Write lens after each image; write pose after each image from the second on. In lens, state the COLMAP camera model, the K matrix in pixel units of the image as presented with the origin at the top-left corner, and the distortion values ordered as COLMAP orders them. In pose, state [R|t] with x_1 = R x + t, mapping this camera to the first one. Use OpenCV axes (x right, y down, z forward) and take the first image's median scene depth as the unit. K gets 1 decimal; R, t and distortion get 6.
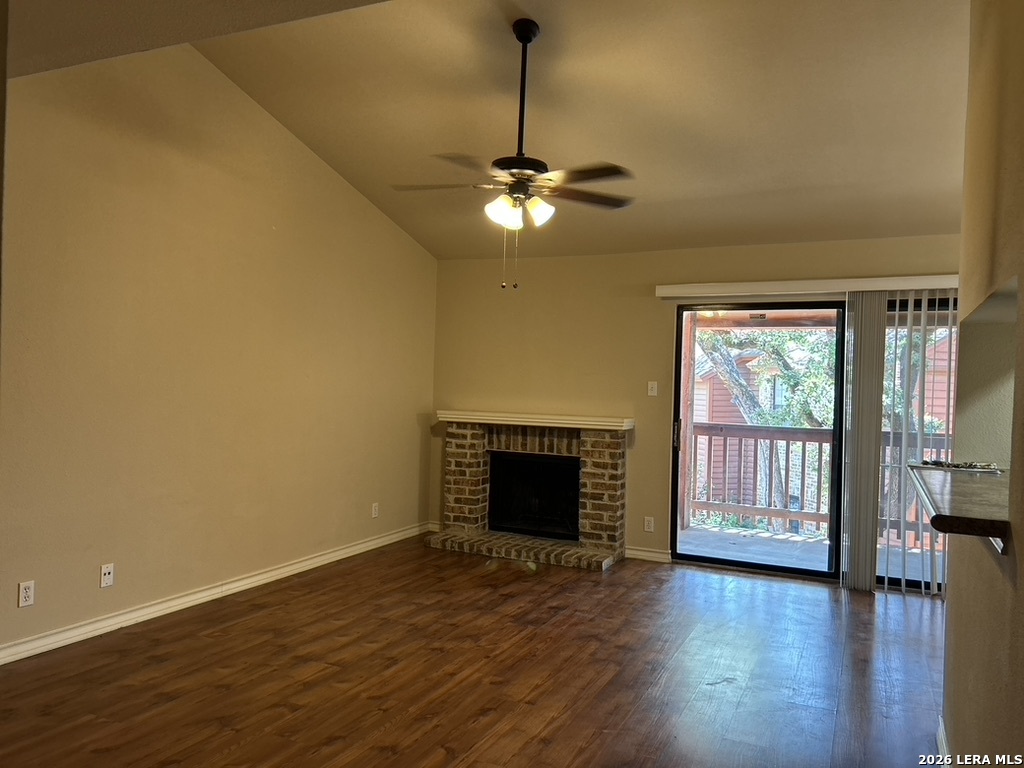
lens RADIAL K [[765.4, 0, 515.0], [0, 765.4, 377.9], [0, 0, 1]] dist [0.063628, -0.075825]
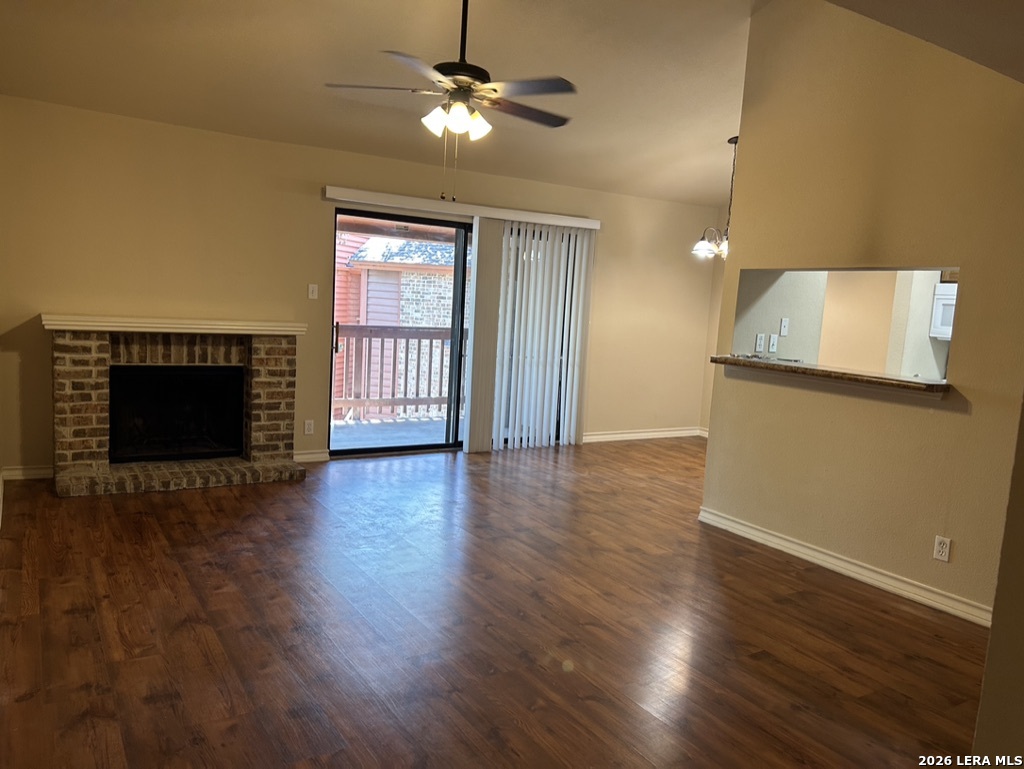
lens RADIAL K [[765.4, 0, 512.3], [0, 765.4, 381.2], [0, 0, 1]] dist [0.063628, -0.075825]
pose [[0.548703, -0.085739, 0.831609, -0.513936], [-0.044121, 0.990371, 0.131219, -0.013267], [-0.834852, -0.108692, 0.539637, 0.242508]]
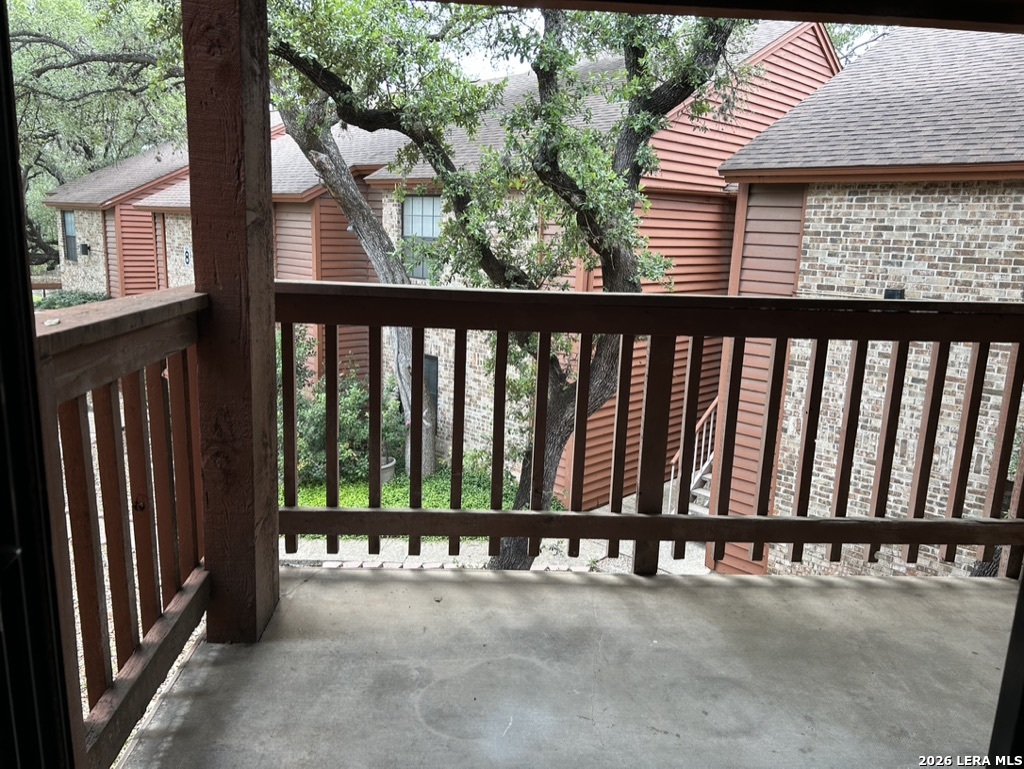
lens RADIAL K [[765.4, 0, 515.1], [0, 765.4, 390.0], [0, 0, 1]] dist [0.063628, -0.075825]
pose [[0.878872, -0.094028, 0.467700, 0.221304], [-0.015999, 0.974023, 0.225885, 0.034804], [-0.476790, -0.206007, 0.854537, 0.895983]]
